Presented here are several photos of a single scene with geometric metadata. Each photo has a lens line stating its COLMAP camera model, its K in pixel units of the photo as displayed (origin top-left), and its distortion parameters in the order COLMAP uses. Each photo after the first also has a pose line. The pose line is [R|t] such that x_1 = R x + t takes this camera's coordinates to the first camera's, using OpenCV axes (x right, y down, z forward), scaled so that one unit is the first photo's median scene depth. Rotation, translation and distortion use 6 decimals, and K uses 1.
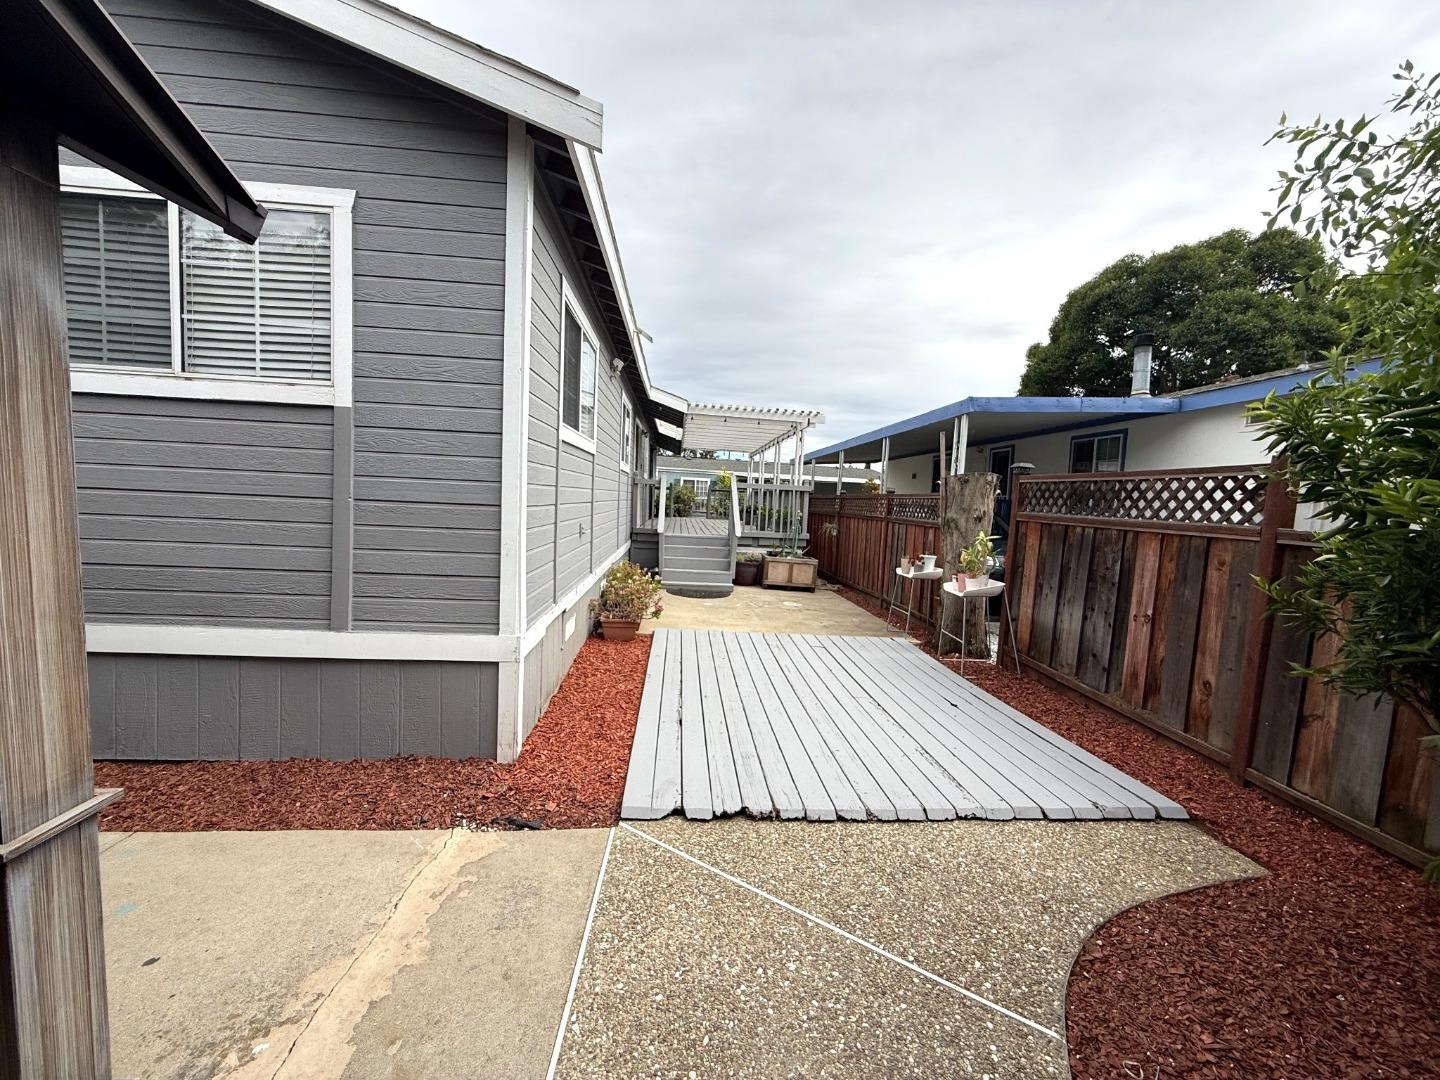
lens RADIAL K [[568.5, 0, 720.4], [0, 568.5, 545.9], [0, 0, 1]] dist [-0.000226, -0.000067]
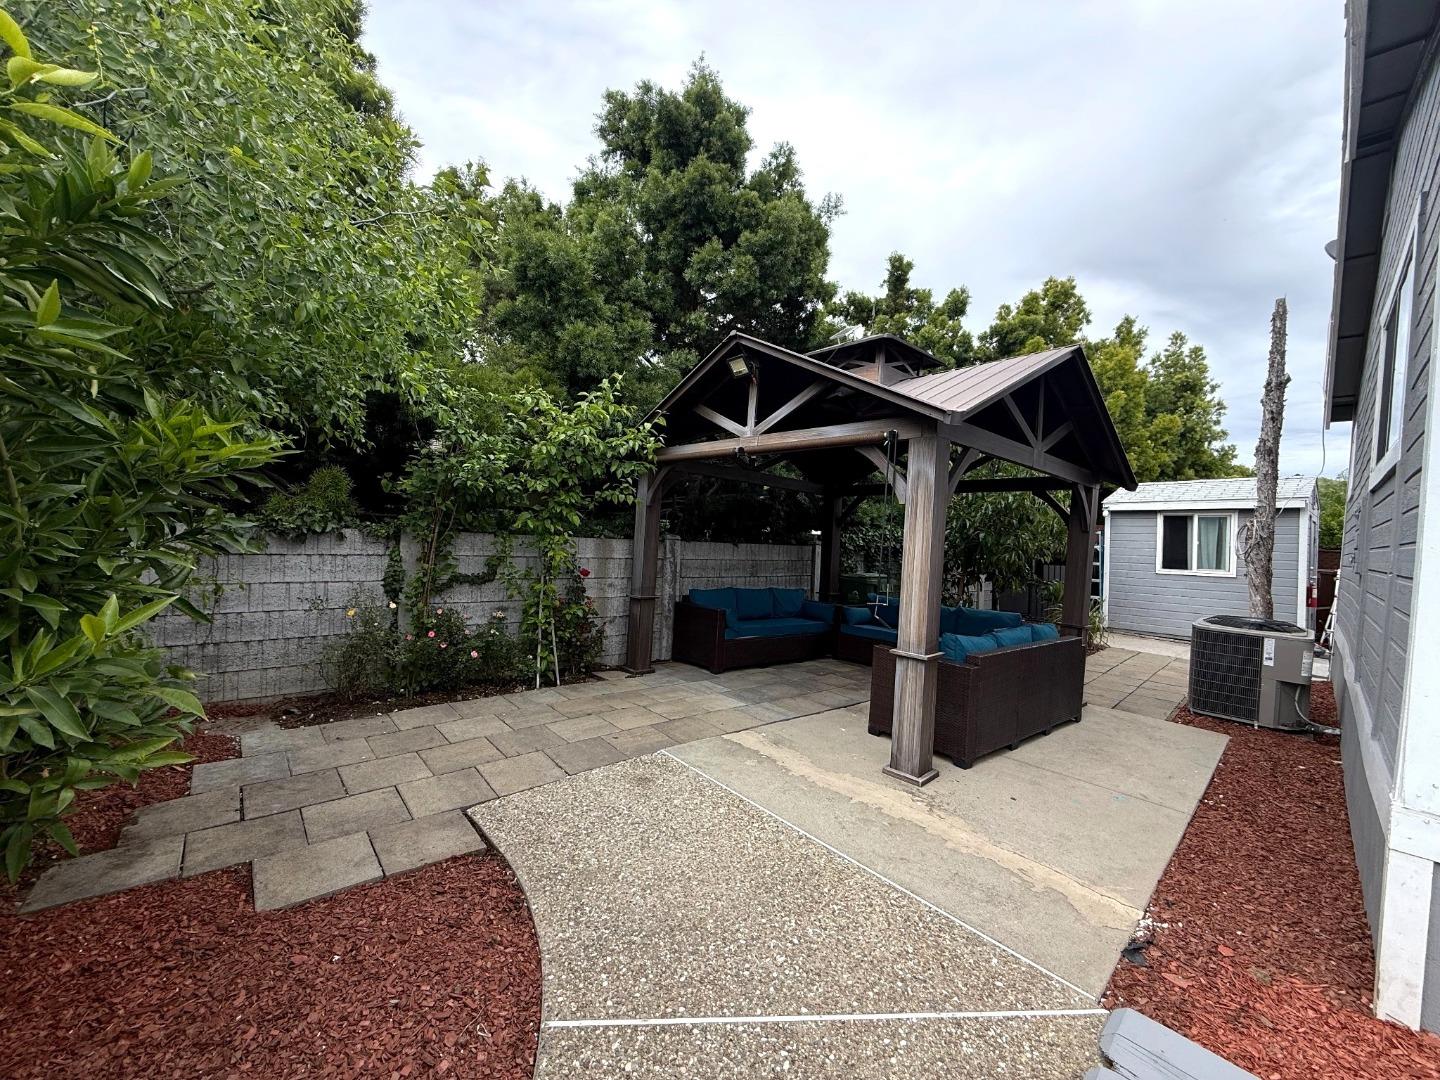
lens RADIAL K [[568.5, 0, 720.4], [0, 568.5, 545.9], [0, 0, 1]] dist [-0.000226, -0.000067]
pose [[-0.765240, -0.063721, -0.640583, 0.906052], [-0.138453, 0.988093, 0.067106, -0.073723], [0.628680, 0.140043, -0.764951, 1.575389]]
